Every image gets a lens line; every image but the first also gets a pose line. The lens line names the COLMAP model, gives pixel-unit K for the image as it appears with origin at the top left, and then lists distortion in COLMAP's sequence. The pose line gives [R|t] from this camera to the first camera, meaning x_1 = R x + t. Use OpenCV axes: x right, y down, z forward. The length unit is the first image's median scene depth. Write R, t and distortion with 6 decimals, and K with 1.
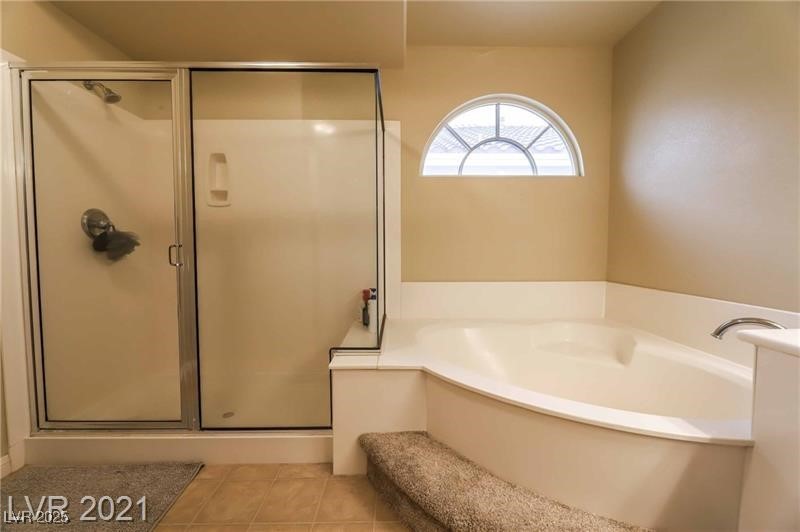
lens RADIAL K [[324.0, 0, 400.0], [0, 324.0, 266.0], [0, 0, 1]] dist [-0.001640, -0.000093]
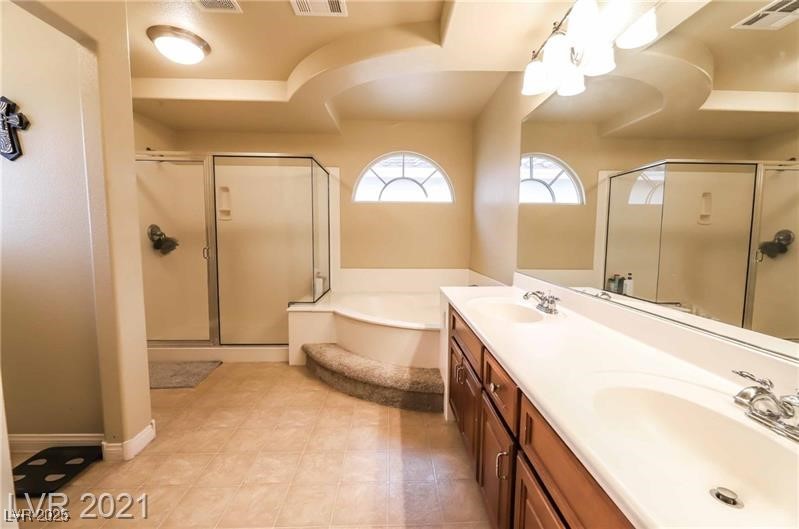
lens RADIAL K [[323.6, 0, 399.5], [0, 323.6, 264.5], [0, 0, 1]] dist [-0.001640, -0.000093]
pose [[0.999795, 0.006524, 0.019162, 0.330788], [-0.007083, 0.999547, 0.029238, -0.023630], [-0.018963, -0.029368, 0.999389, -0.751184]]
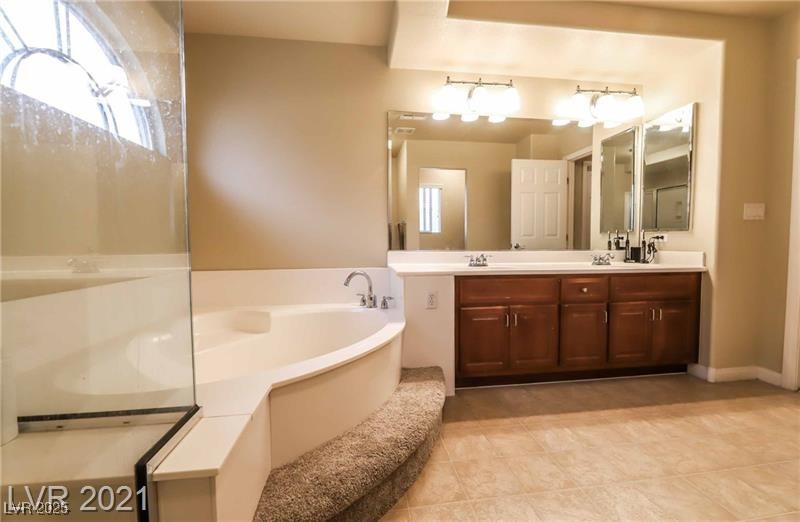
lens RADIAL K [[338.1, 0, 400.0], [0, 338.1, 261.0], [0, 0, 1]] dist [0.001679, 0.000052]
pose [[-0.121503, -0.048702, 0.991396, -0.570724], [0.054557, 0.996958, 0.055661, -0.002882], [-0.991091, 0.060851, -0.118476, 0.599458]]
